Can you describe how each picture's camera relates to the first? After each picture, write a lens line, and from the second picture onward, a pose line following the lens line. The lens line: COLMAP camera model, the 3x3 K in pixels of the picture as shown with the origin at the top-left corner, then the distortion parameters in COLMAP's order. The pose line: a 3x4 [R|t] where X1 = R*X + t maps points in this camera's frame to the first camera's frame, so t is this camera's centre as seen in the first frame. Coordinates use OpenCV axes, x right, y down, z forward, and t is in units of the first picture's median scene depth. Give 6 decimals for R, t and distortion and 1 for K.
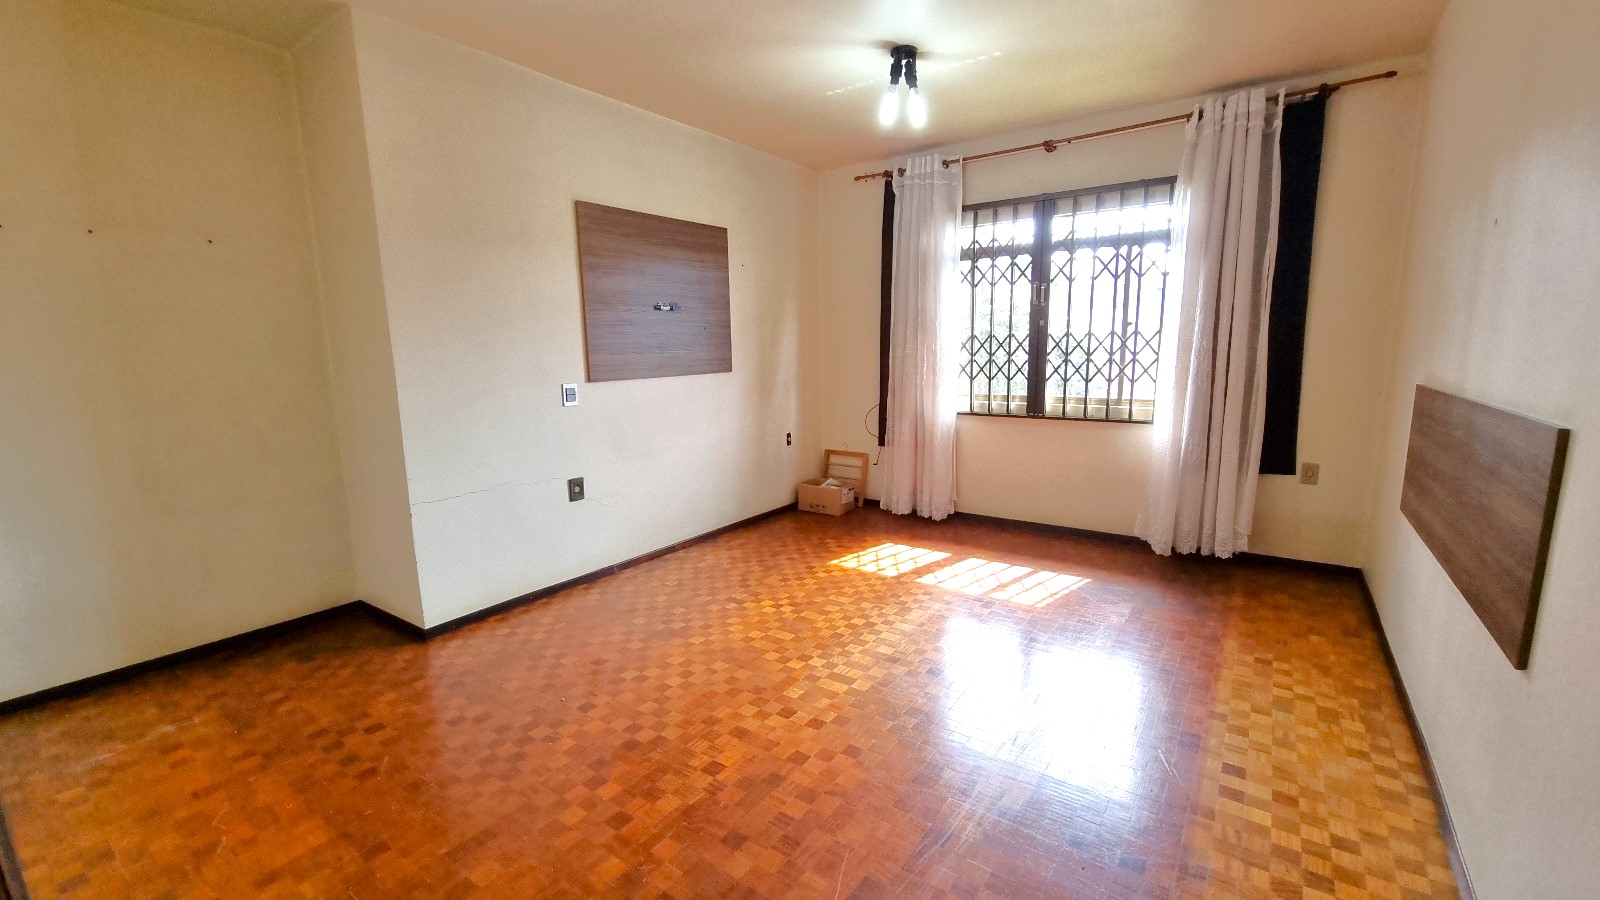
lens RADIAL K [[654.3, 0, 804.8], [0, 654.3, 455.8], [0, 0, 1]] dist [-0.004867, -0.000645]
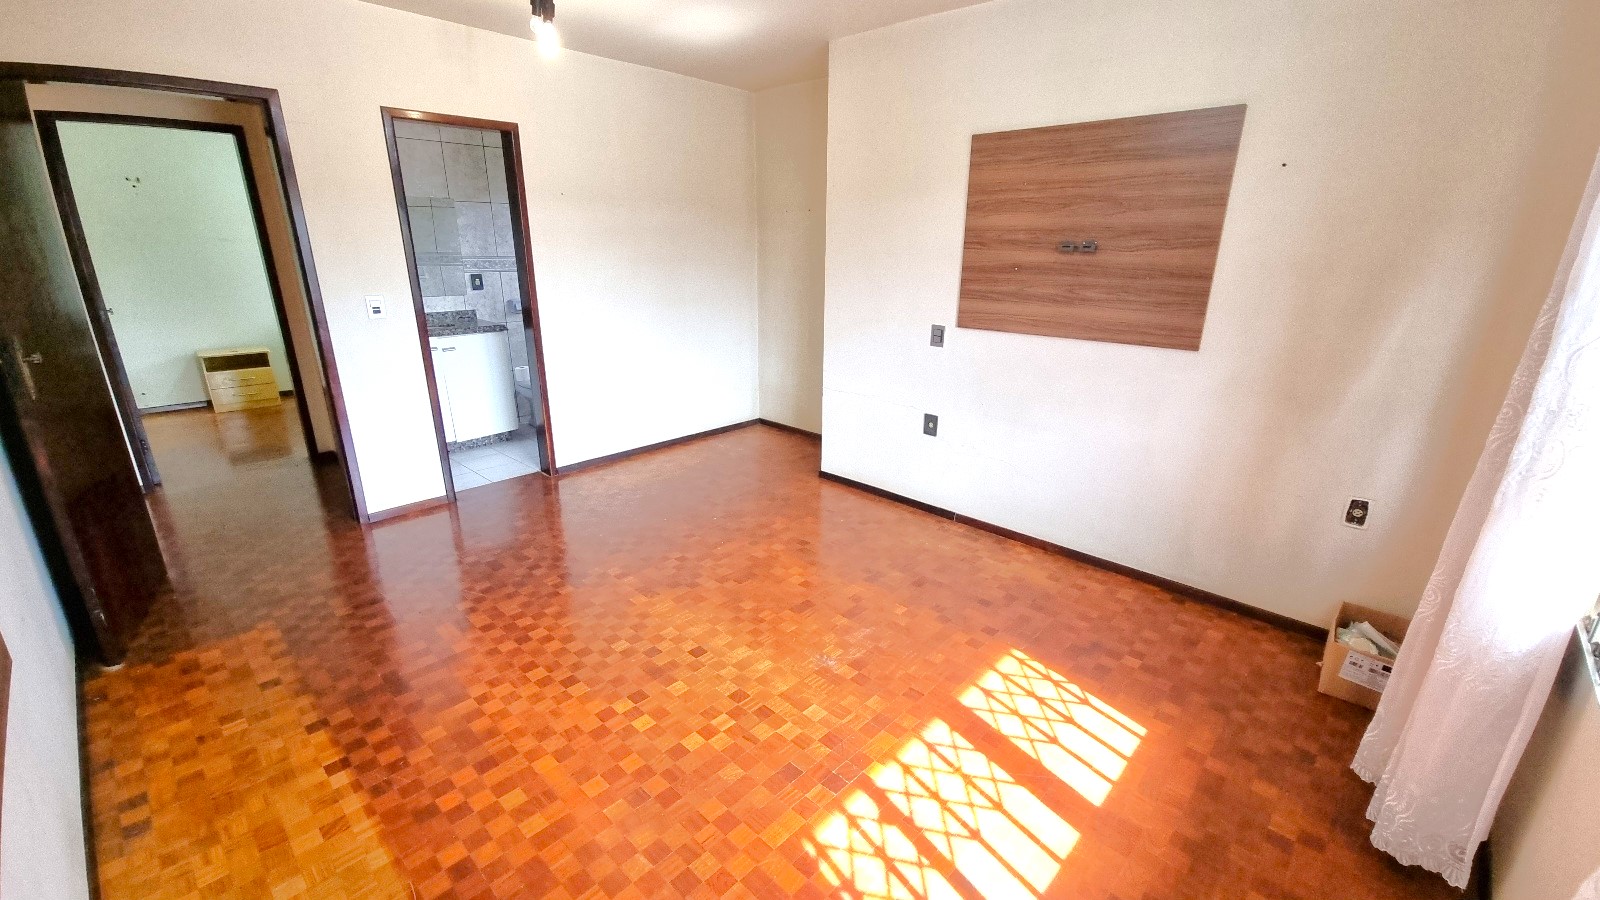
lens RADIAL K [[654.3, 0, 804.8], [0, 654.3, 455.8], [0, 0, 1]] dist [-0.004867, -0.000645]
pose [[-0.128962, 0.321878, -0.937957, 0.634402], [-0.177986, 0.922982, 0.341211, -0.210140], [0.975546, 0.210947, -0.061740, 0.803496]]
